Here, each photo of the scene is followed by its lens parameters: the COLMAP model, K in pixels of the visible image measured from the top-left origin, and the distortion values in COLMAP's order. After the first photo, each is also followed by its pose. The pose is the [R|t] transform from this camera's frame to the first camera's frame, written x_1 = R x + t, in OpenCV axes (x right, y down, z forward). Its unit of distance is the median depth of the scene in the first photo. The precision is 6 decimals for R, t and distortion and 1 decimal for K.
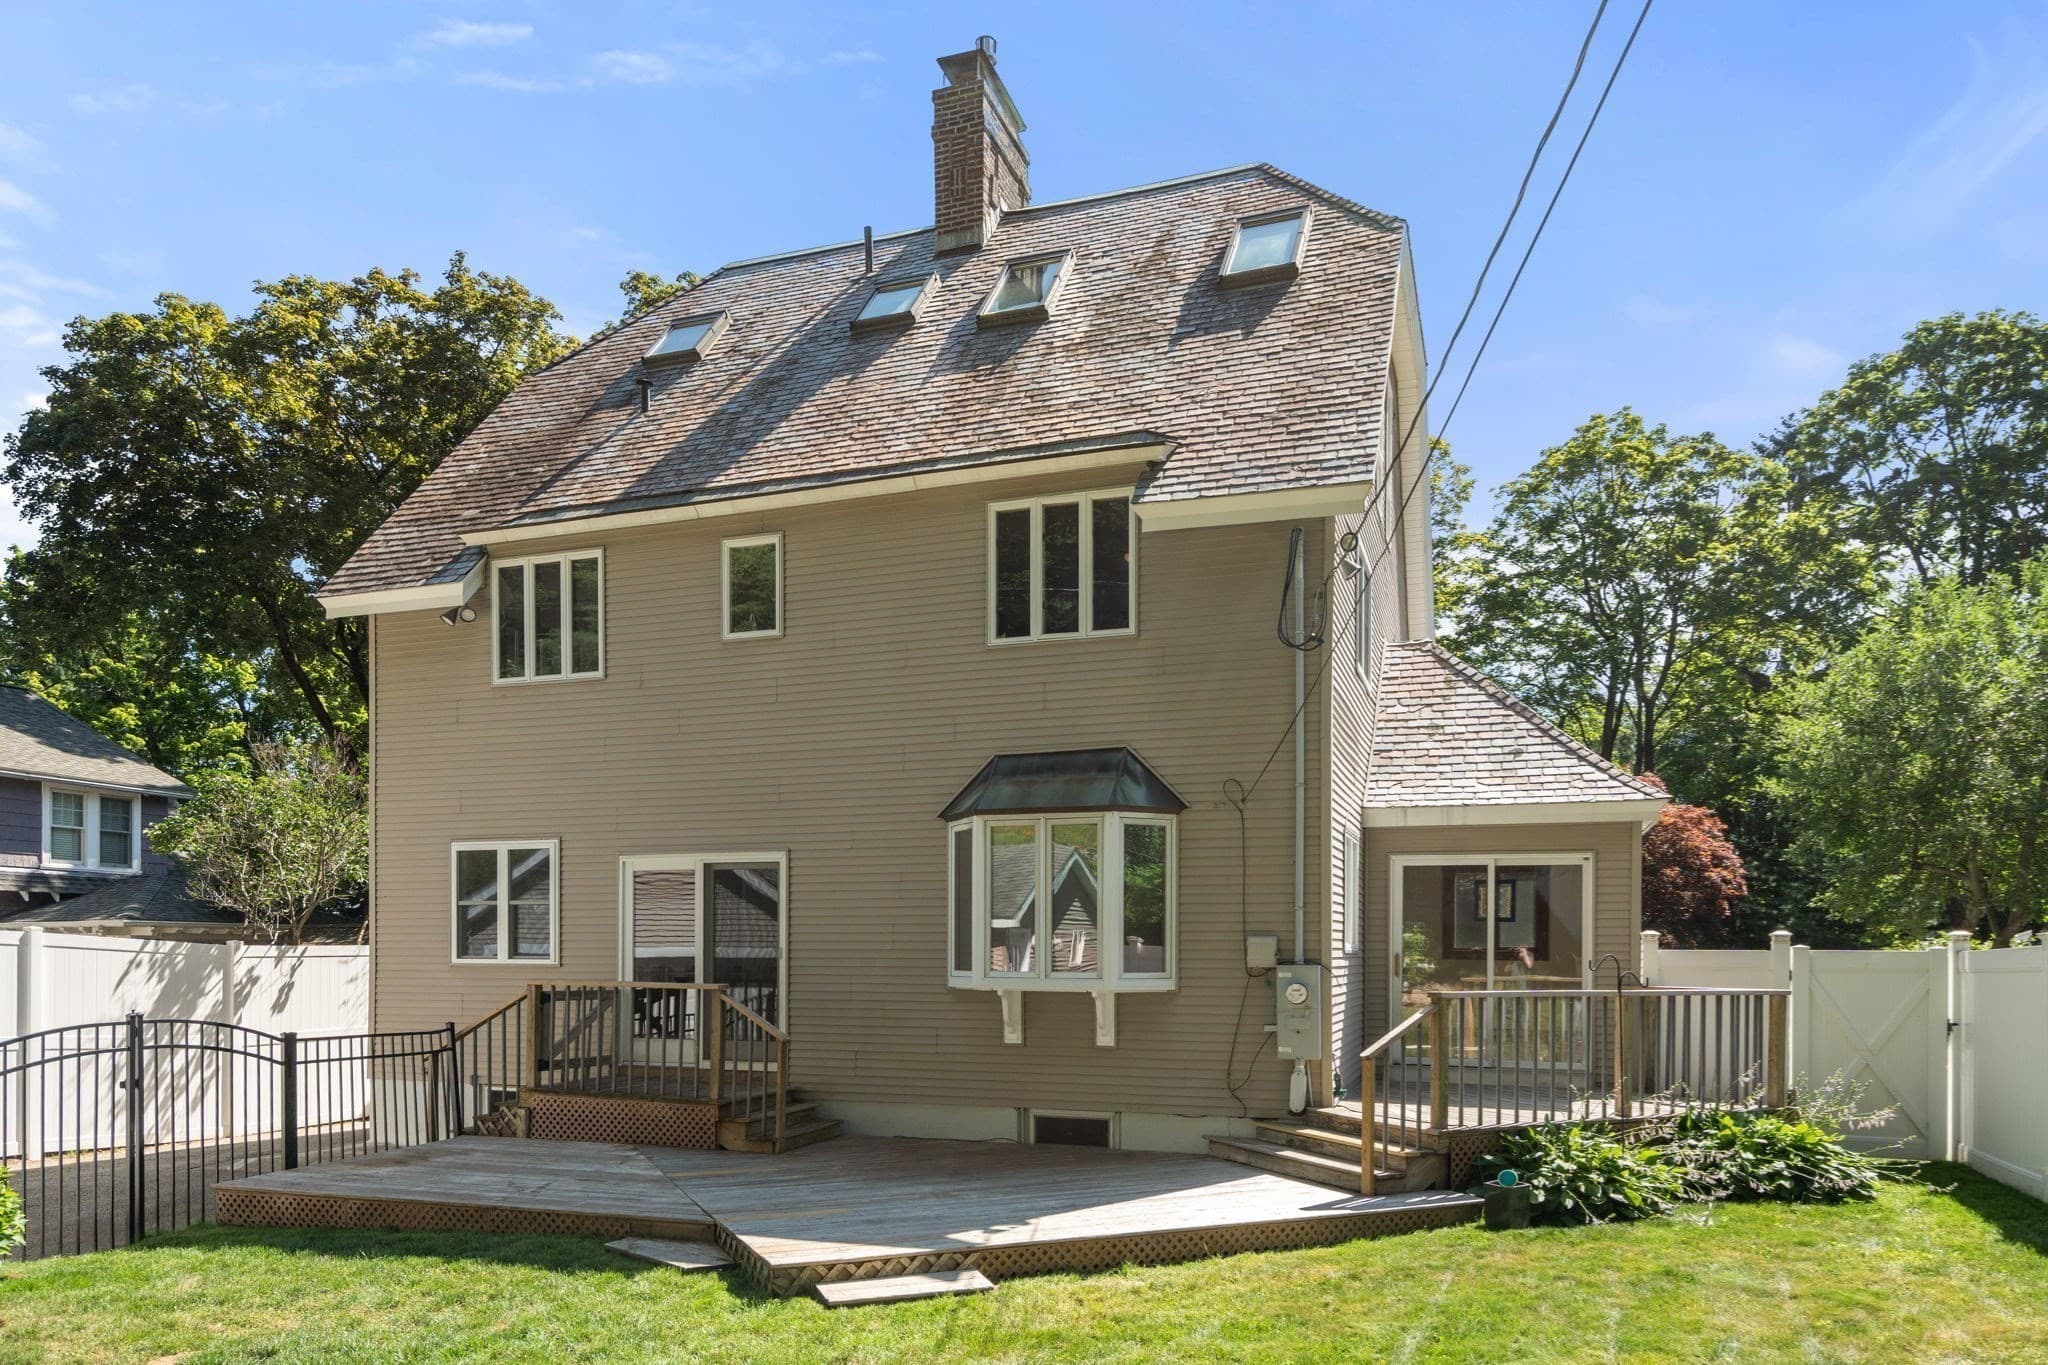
lens RADIAL K [[1328.6, 0, 1018.8], [0, 1328.6, 961.0], [0, 0, 1]] dist [0.010543, 0.001725]
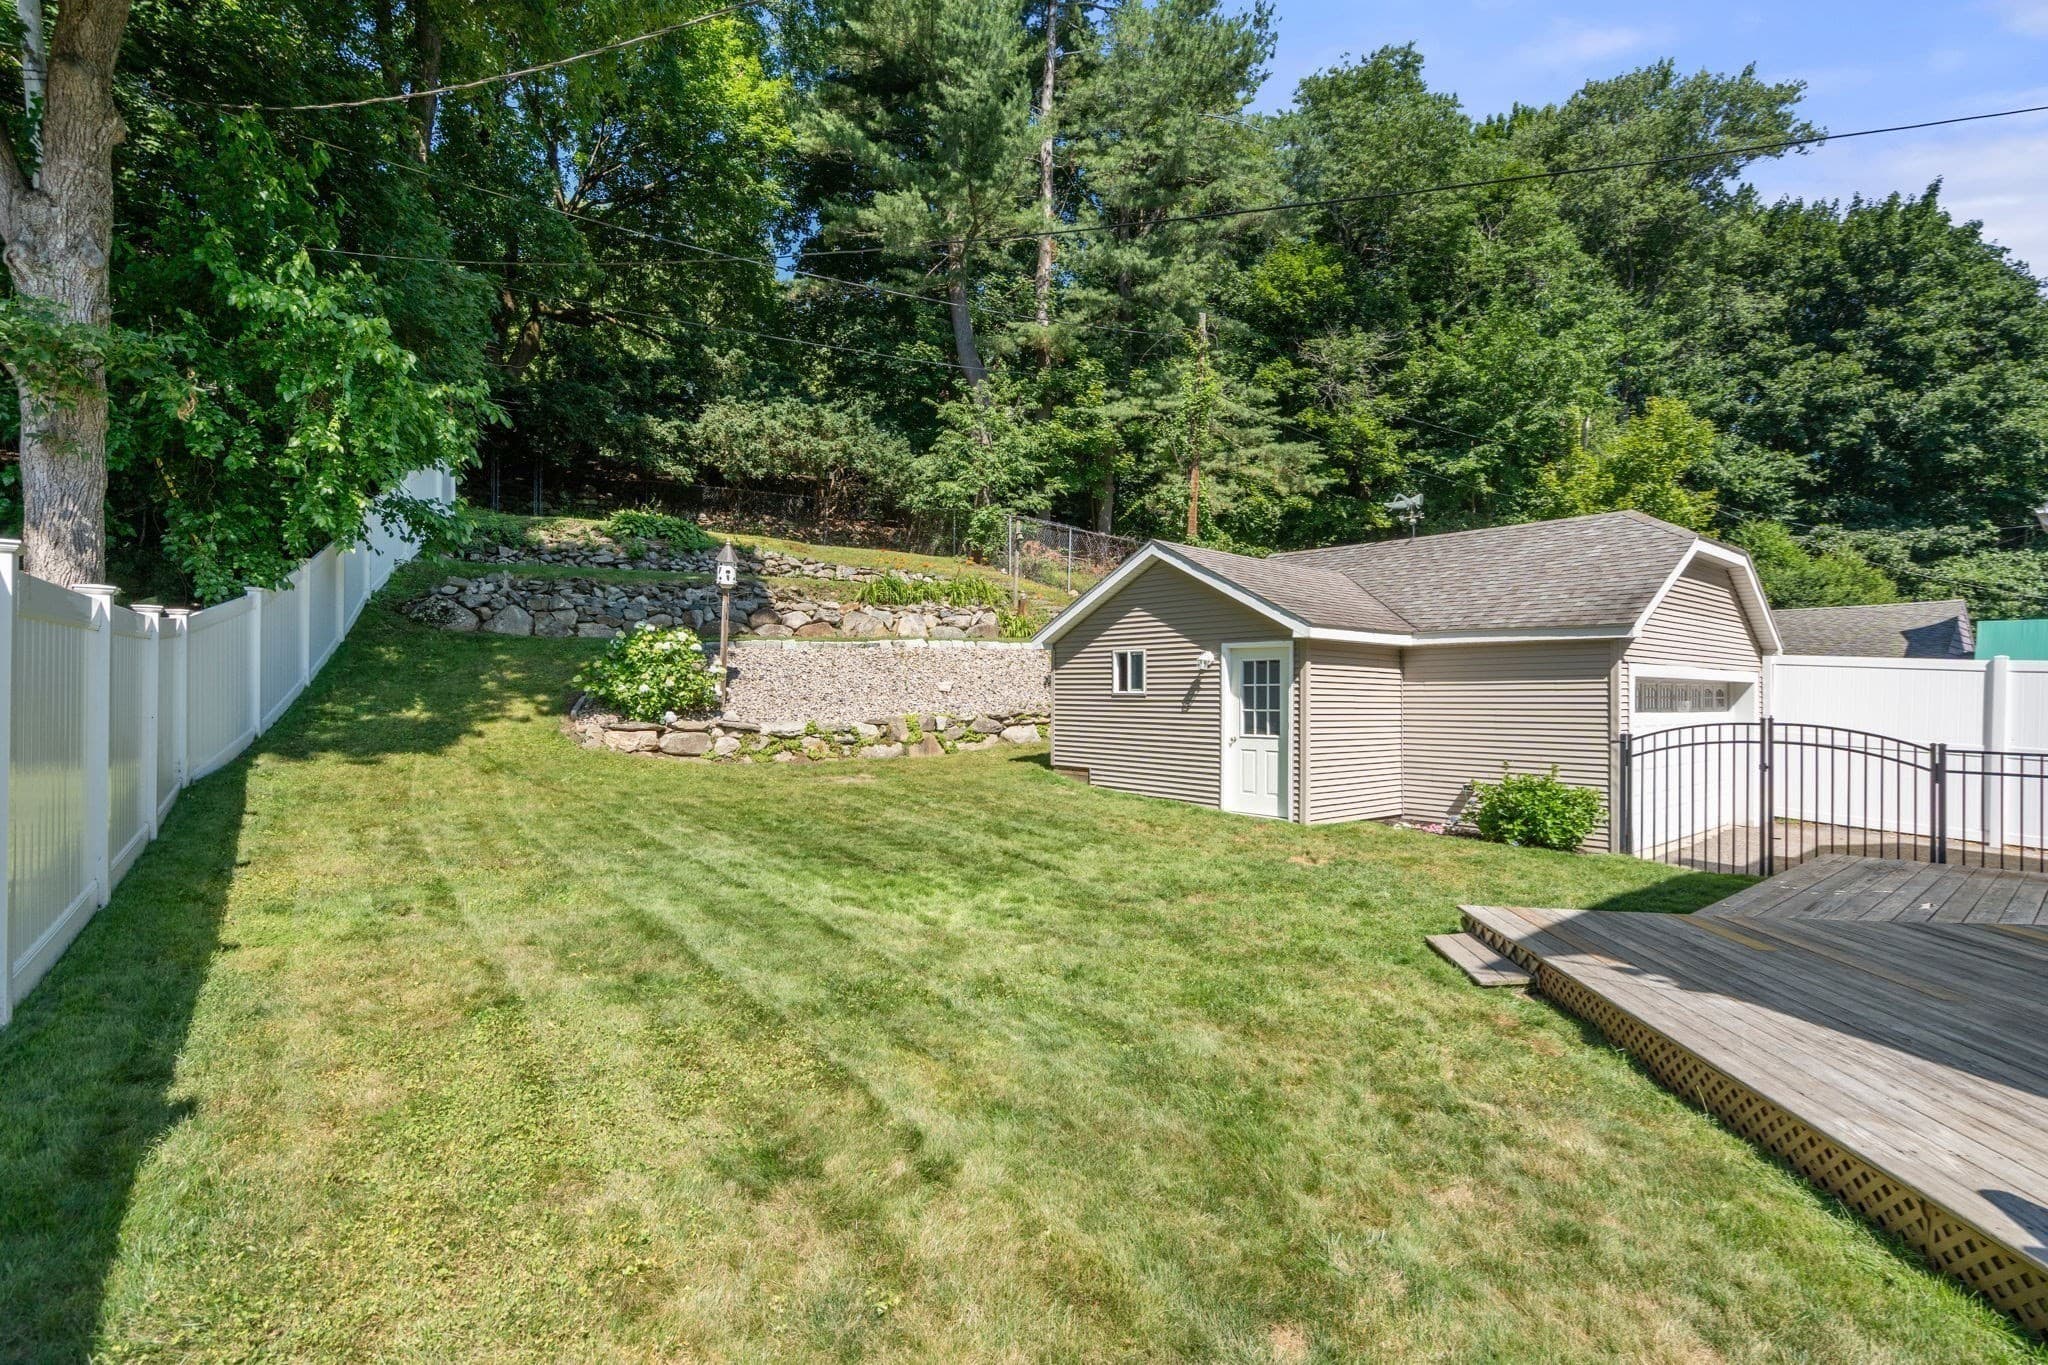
lens RADIAL K [[925.6, 0, 1019.1], [0, 925.6, 689.1], [0, 0, 1]] dist [-0.001863, 0.000472]
pose [[-0.508729, -0.010849, -0.860859, 0.408766], [-0.010132, 0.999927, -0.006614, 0.017062], [0.860867, 0.005357, -0.508801, 0.585253]]
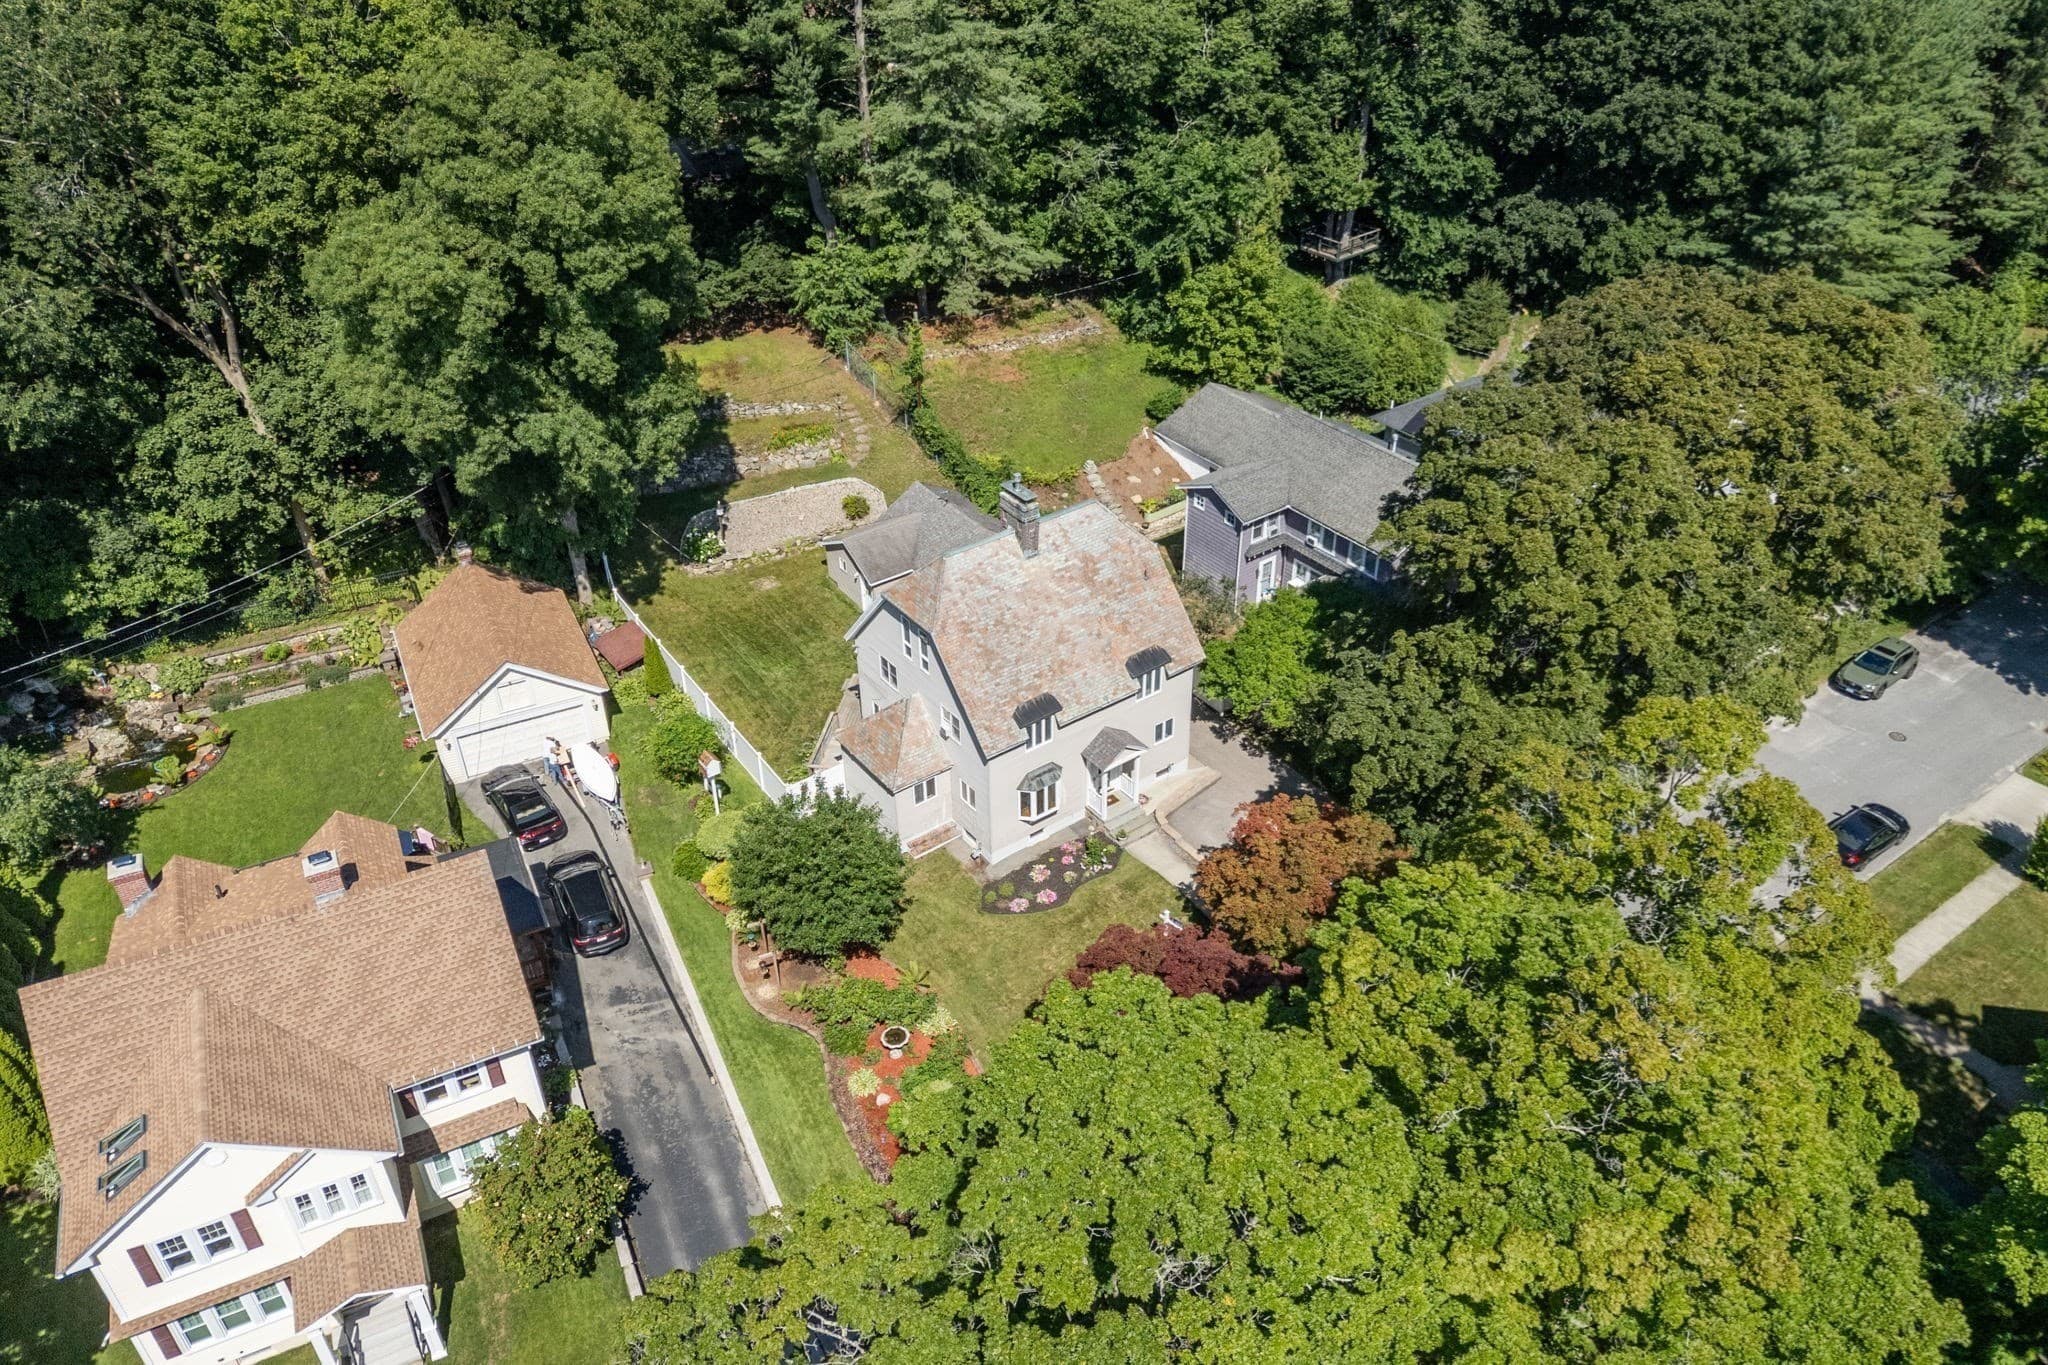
lens RADIAL K [[1491.9, 0, 1014.5], [0, 1491.9, 676.4], [0, 0, 1]] dist [0.089419, -0.098243]
pose [[-0.567378, 0.477811, -0.670655, 3.026687], [0.011809, 0.819076, 0.573563, -2.814427], [0.823373, 0.317507, -0.470368, 3.417056]]
